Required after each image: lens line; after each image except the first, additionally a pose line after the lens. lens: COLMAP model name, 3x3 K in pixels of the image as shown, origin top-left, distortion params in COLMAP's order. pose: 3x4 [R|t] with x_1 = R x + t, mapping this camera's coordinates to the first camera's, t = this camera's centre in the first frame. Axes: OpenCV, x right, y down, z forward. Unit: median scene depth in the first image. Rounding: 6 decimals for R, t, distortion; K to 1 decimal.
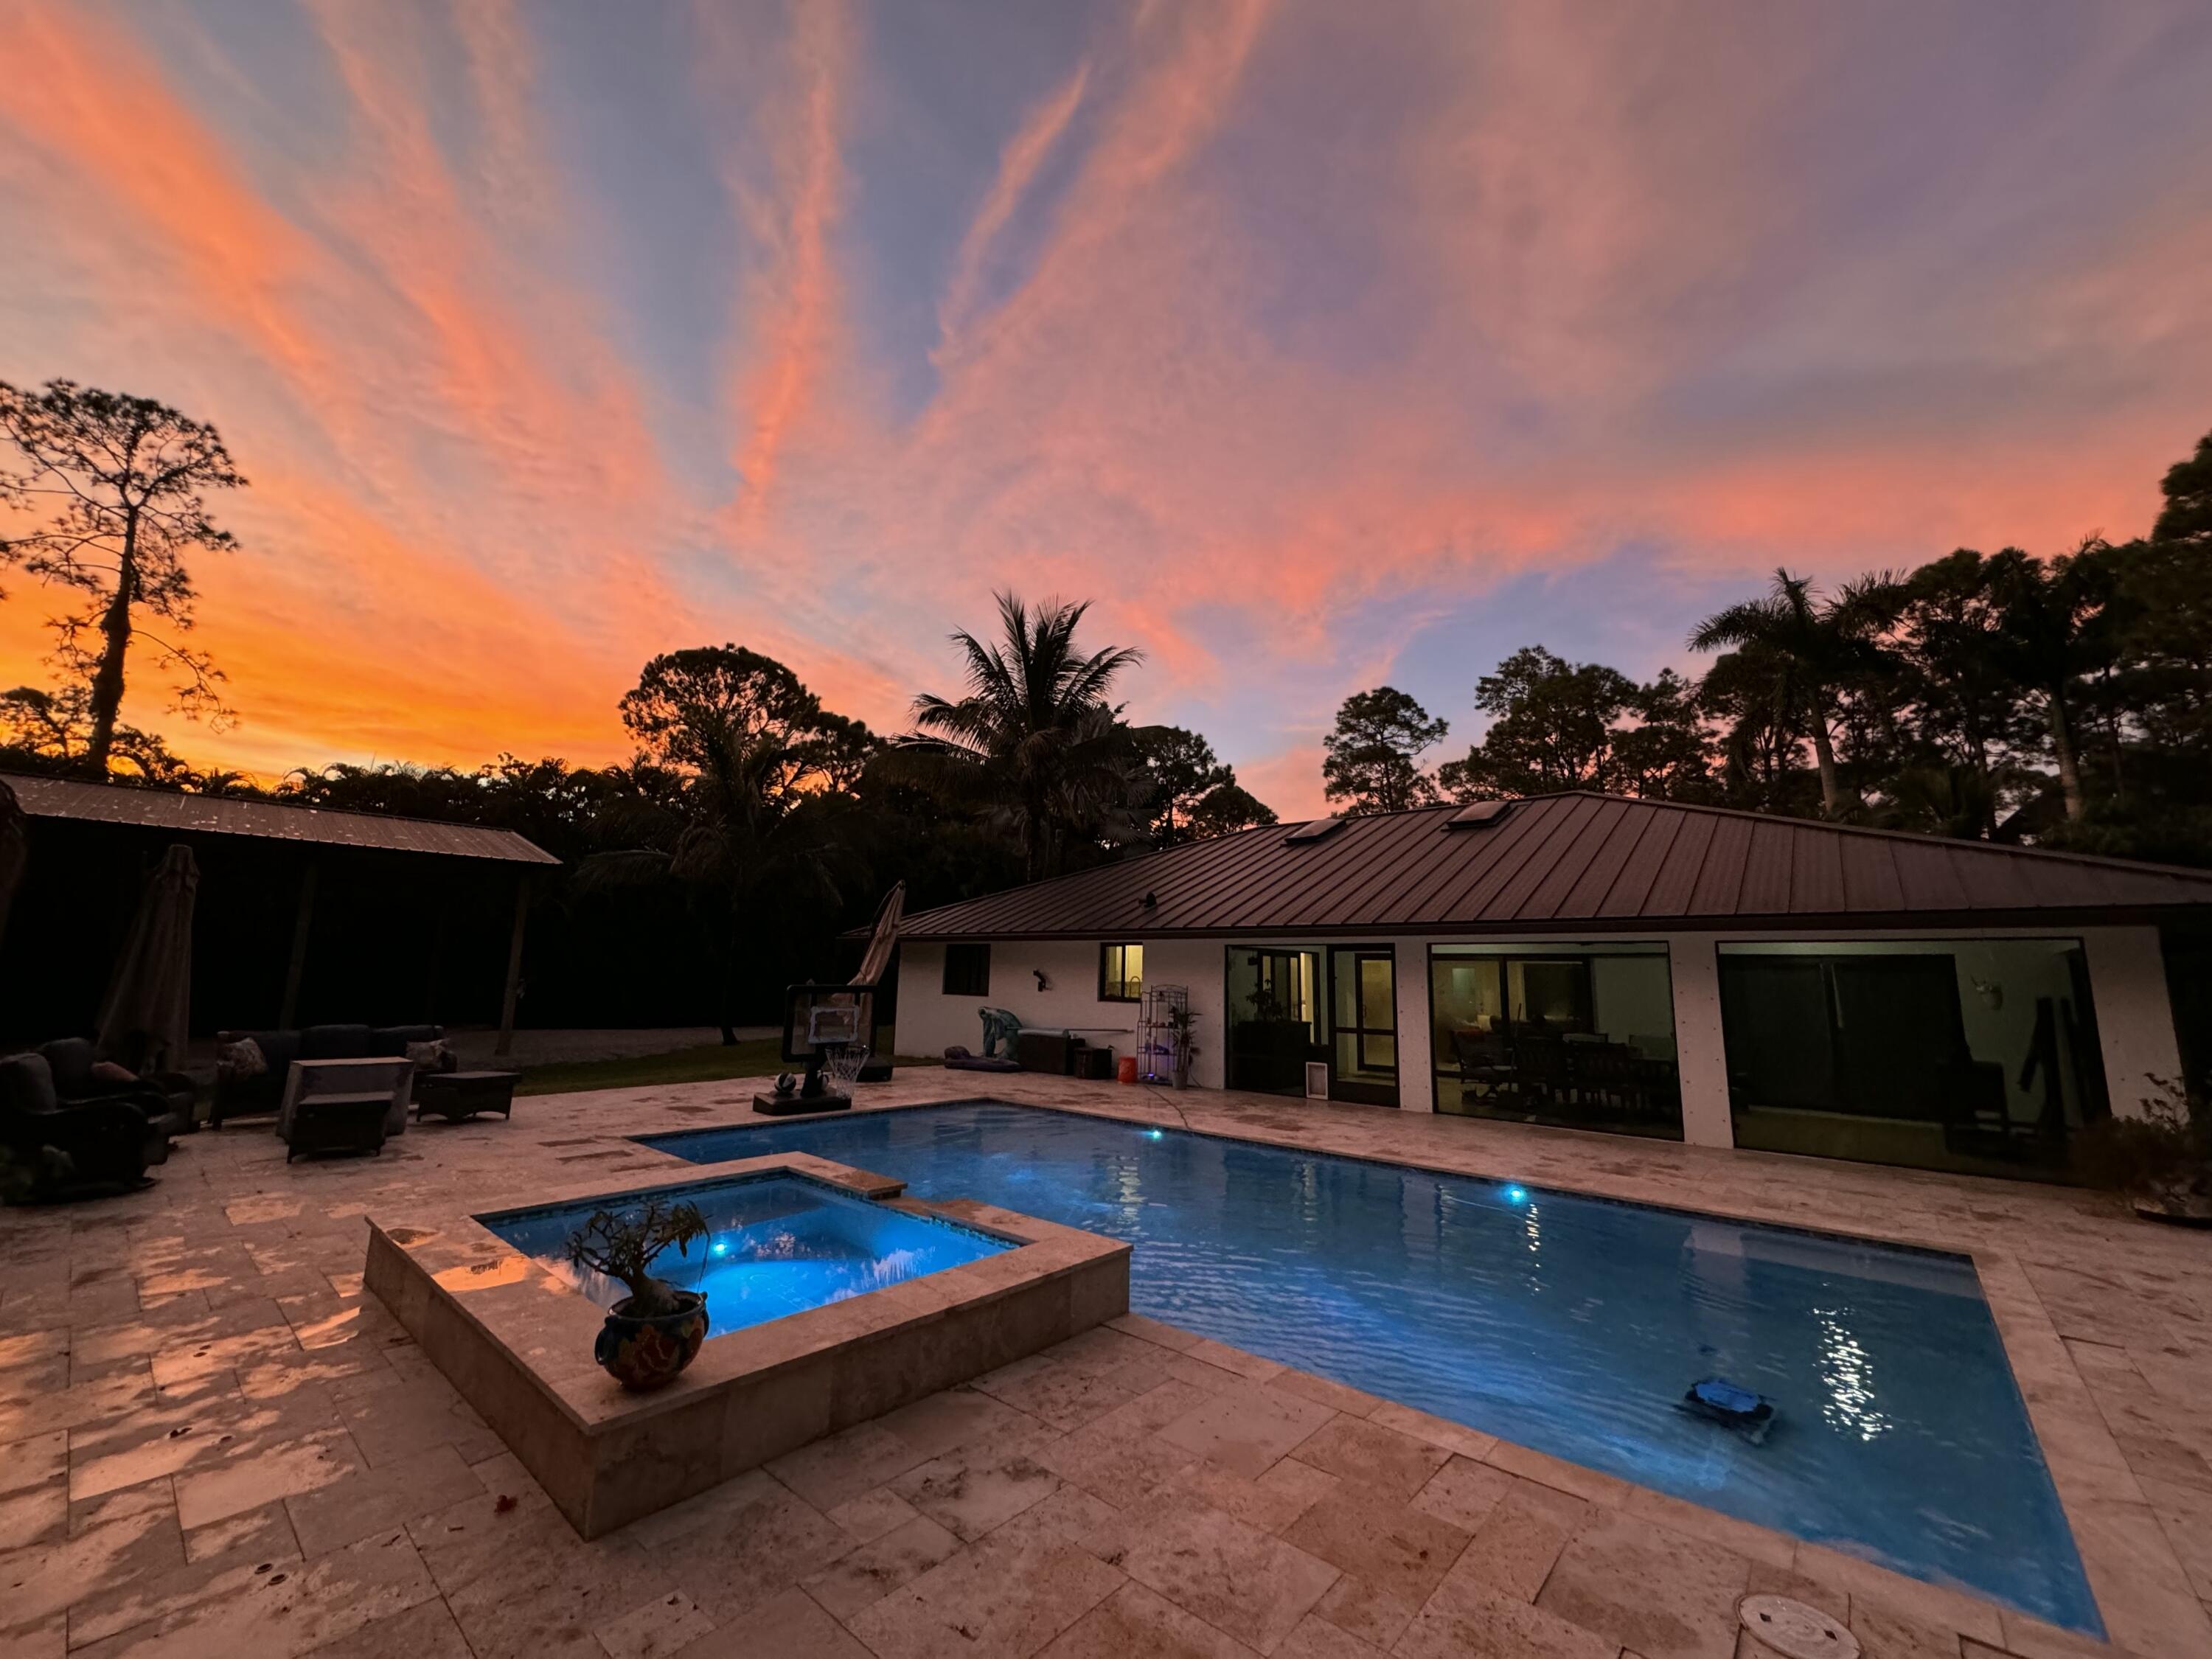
lens RADIAL K [[880.8, 0, 1113.2], [0, 880.8, 821.2], [0, 0, 1]] dist [-0.004646, 0.000300]
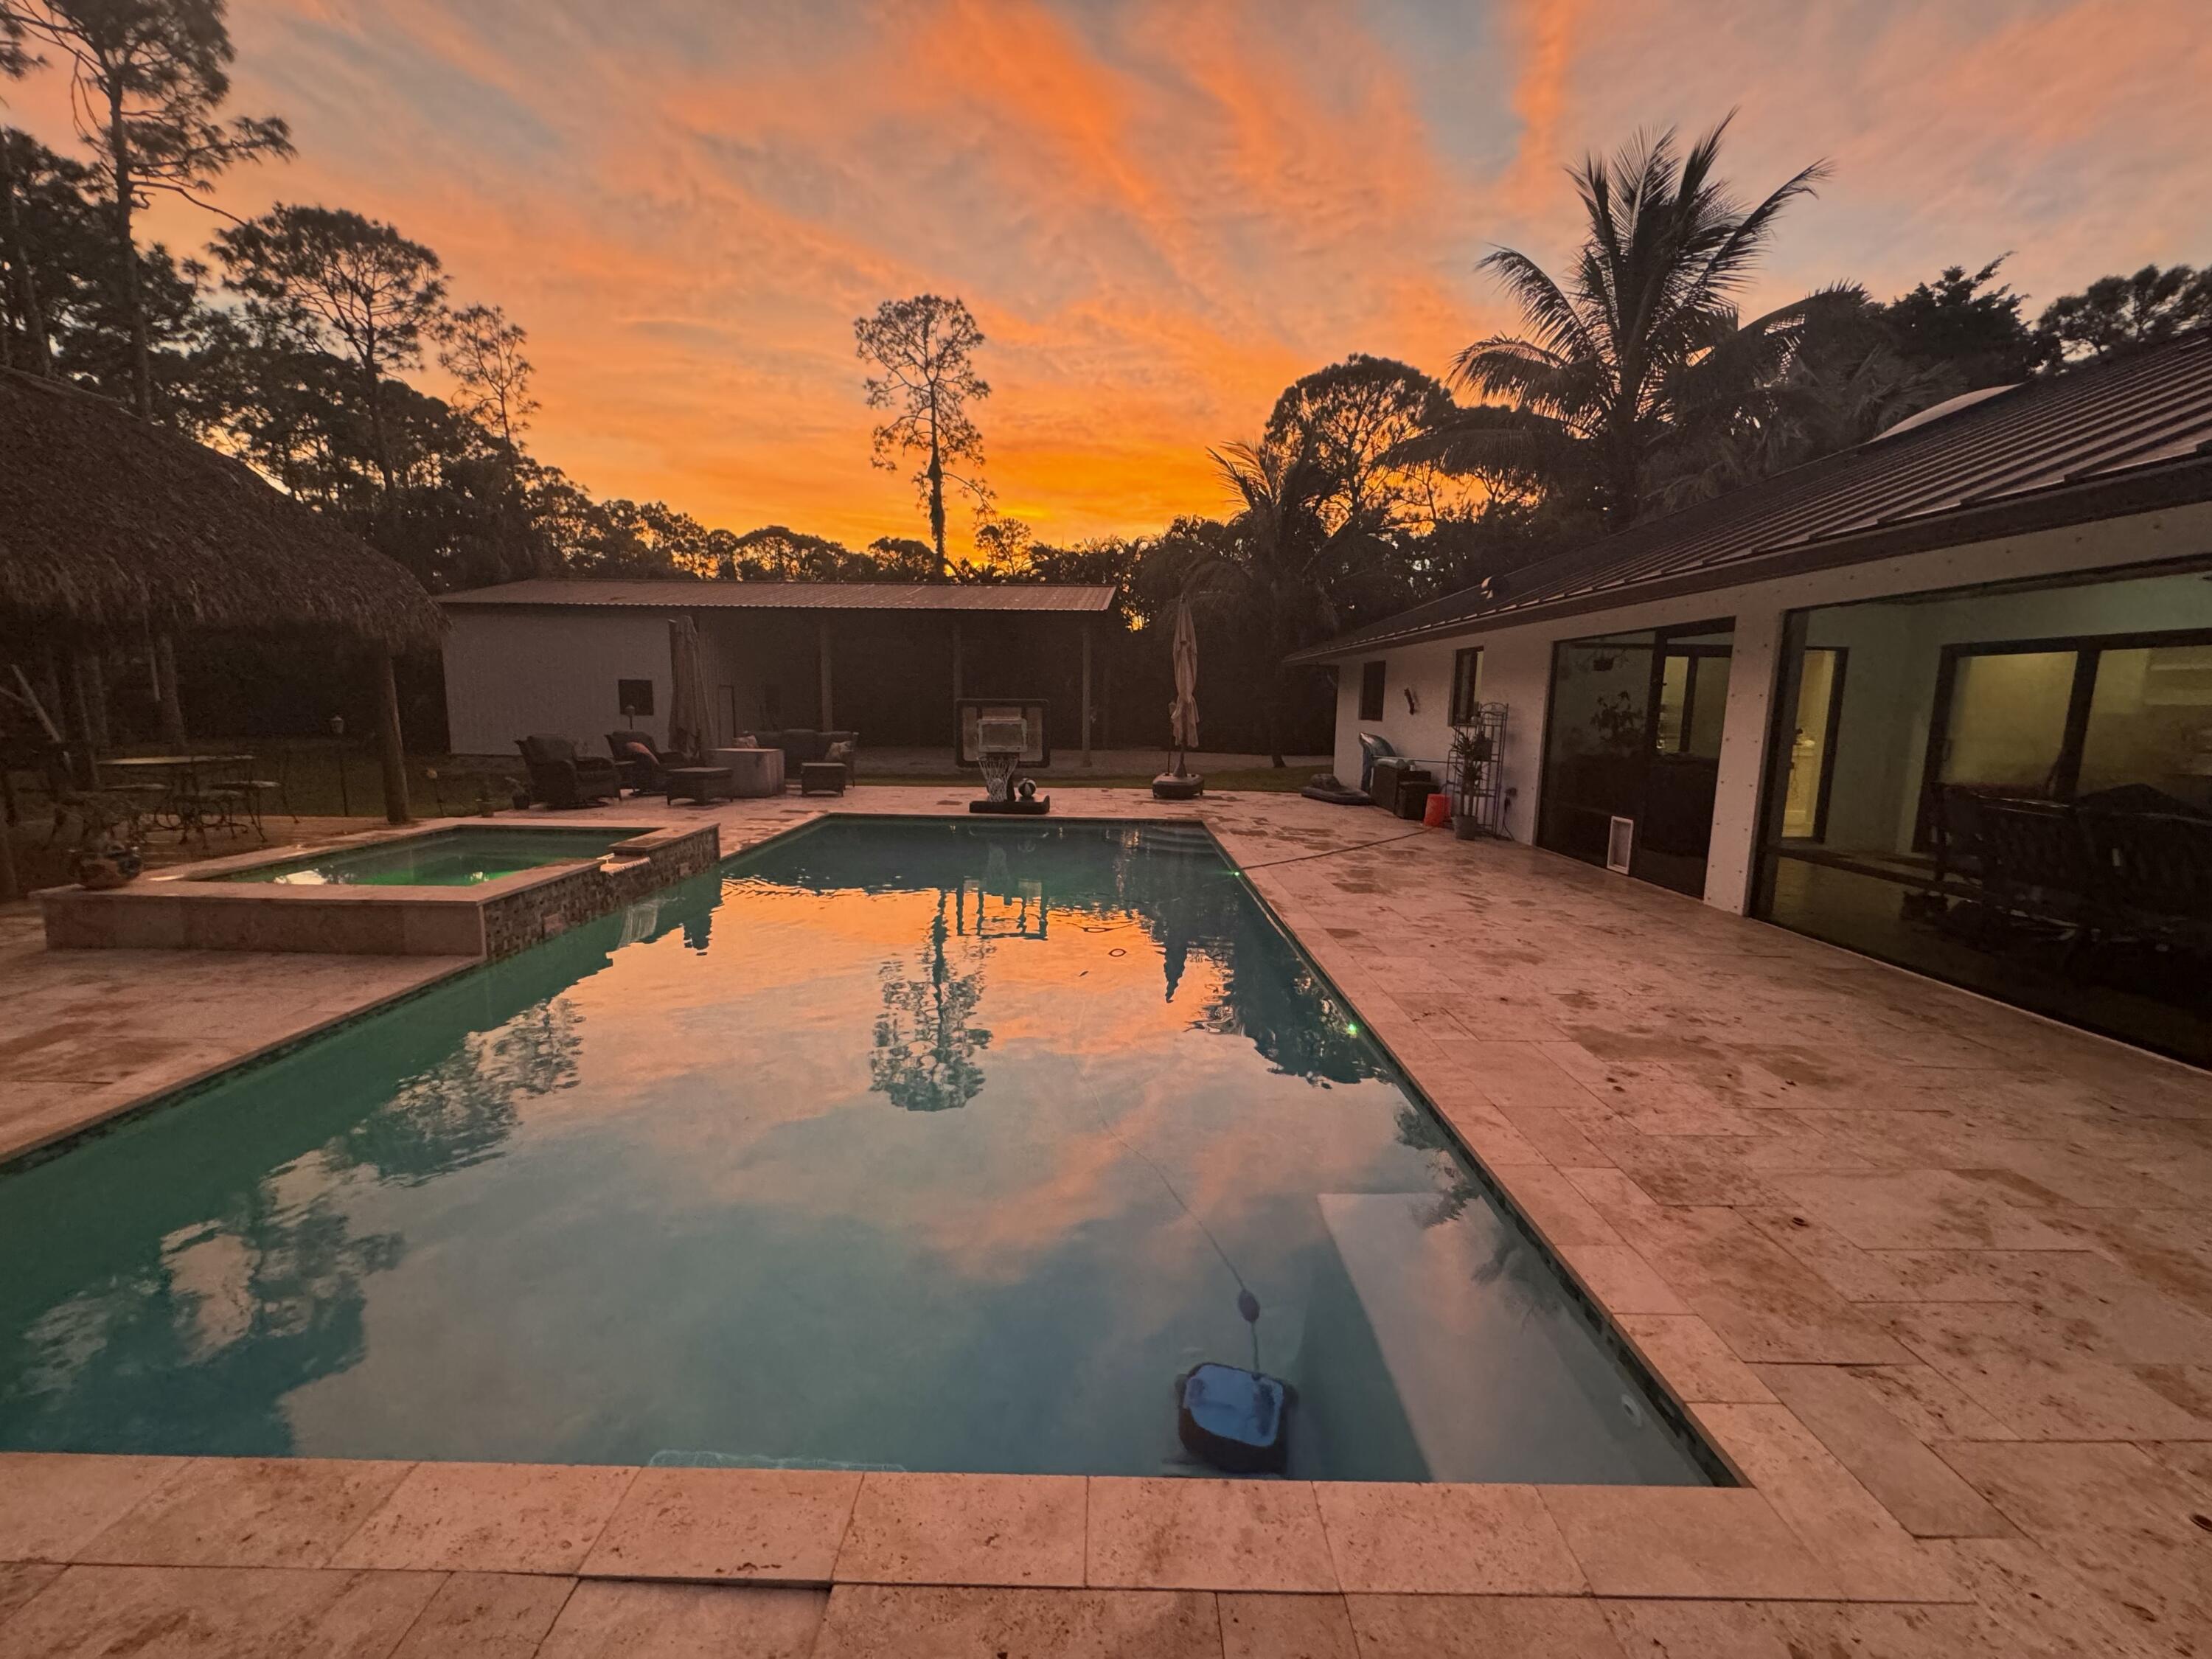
lens RADIAL K [[880.8, 0, 1105.6], [0, 880.8, 833.9], [0, 0, 1]] dist [-0.004646, 0.000300]
pose [[0.647637, 0.101306, -0.755184, 0.208450], [0.132329, 0.961106, 0.242414, 0.035726], [0.750370, -0.256929, 0.609042, 0.143438]]
